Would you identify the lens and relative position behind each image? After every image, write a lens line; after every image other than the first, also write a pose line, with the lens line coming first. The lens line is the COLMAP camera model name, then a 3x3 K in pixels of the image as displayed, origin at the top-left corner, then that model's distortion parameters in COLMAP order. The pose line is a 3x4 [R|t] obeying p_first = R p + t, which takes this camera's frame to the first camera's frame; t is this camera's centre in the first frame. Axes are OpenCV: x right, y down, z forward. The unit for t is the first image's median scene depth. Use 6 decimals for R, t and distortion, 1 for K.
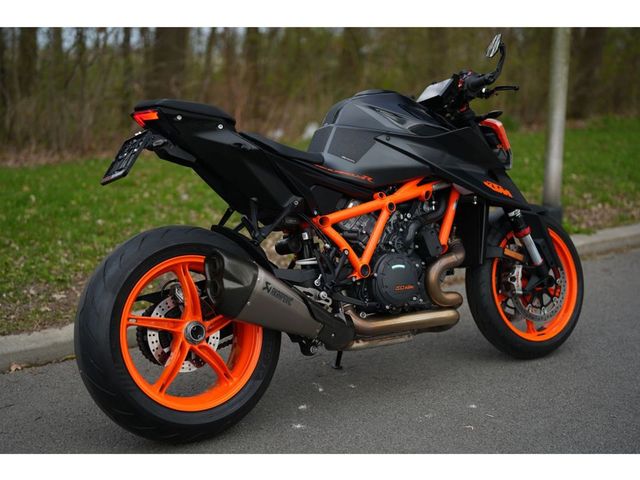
lens RADIAL K [[886.7, 0, 320.0], [0, 886.7, 240.0], [0, 0, 1]] dist [-0.099614, 1.013688]
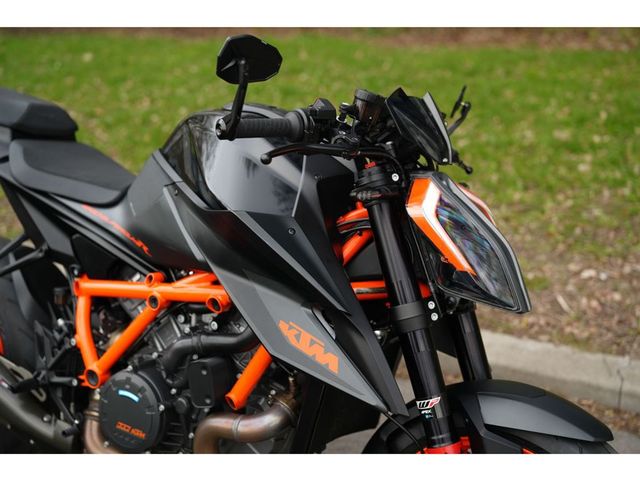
lens RADIAL K [[886.7, 0, 320.0], [0, 886.7, 240.0], [0, 0, 1]] dist [-0.099614, 1.013688]
pose [[0.397077, 0.315318, -0.861919, 0.416857], [-0.135569, 0.948978, 0.284712, -0.174674], [0.907717, 0.003797, 0.419565, 0.553486]]
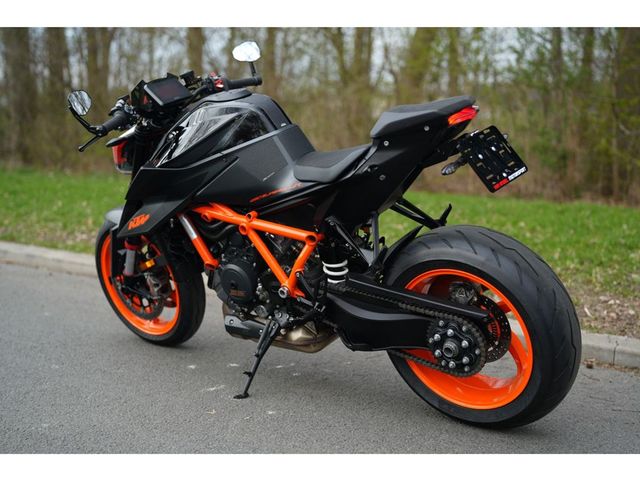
lens RADIAL K [[886.7, 0, 320.0], [0, 886.7, 240.0], [0, 0, 1]] dist [-0.099614, 1.013688]
pose [[0.246142, 0.125528, -0.961071, 0.704741], [-0.191393, 0.978348, 0.078767, -0.052363], [0.950149, 0.164554, 0.264838, 0.500745]]
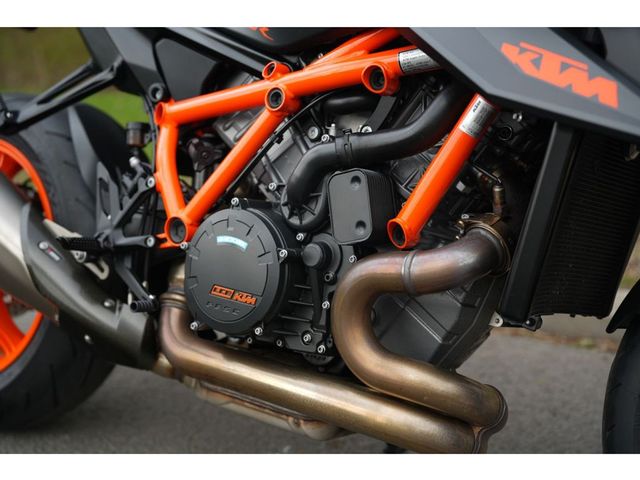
lens RADIAL K [[886.7, 0, 320.0], [0, 886.7, 240.0], [0, 0, 1]] dist [-0.099614, 1.013688]
pose [[0.332013, 0.204981, -0.920734, 0.308315], [-0.140481, 0.975963, 0.166620, -0.028767], [0.932756, 0.074025, 0.352828, 0.575261]]
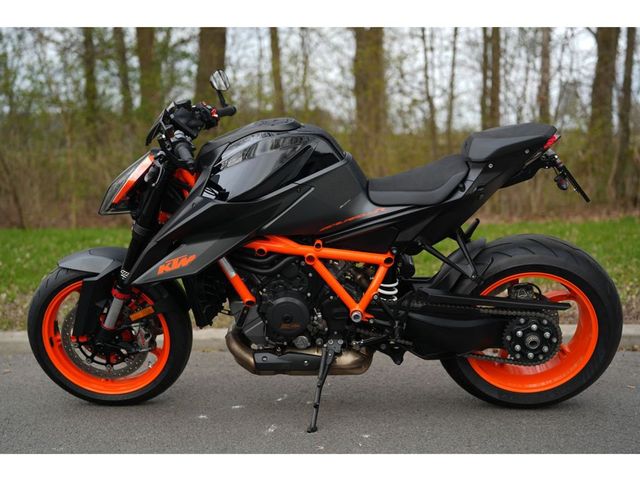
lens RADIAL K [[886.7, 0, 320.0], [0, 886.7, 240.0], [0, 0, 1]] dist [-0.099614, 1.013688]
pose [[0.766042, 0.043726, -0.641302, 0.485025], [-0.101501, 0.993395, -0.053511, 0.020635], [0.634726, 0.106084, 0.765421, 0.134805]]
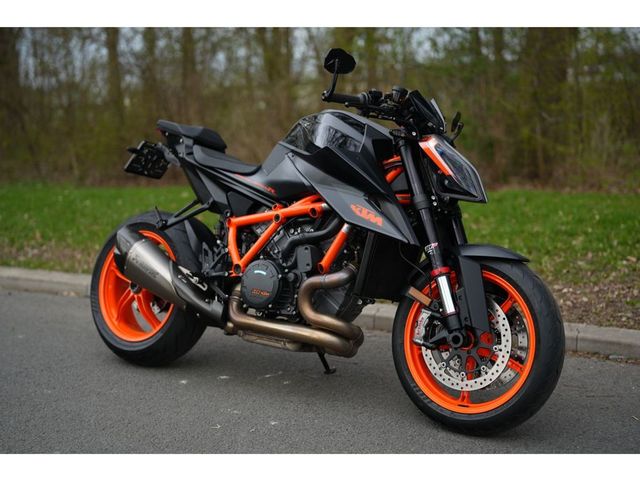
lens RADIAL K [[886.7, 0, 320.0], [0, 886.7, 240.0], [0, 0, 1]] dist [-0.099614, 1.013688]
pose [[0.338007, 0.122290, -0.933165, 0.715275], [-0.144798, 0.986474, 0.076828, -0.065583], [0.929938, 0.109152, 0.351143, 0.441516]]
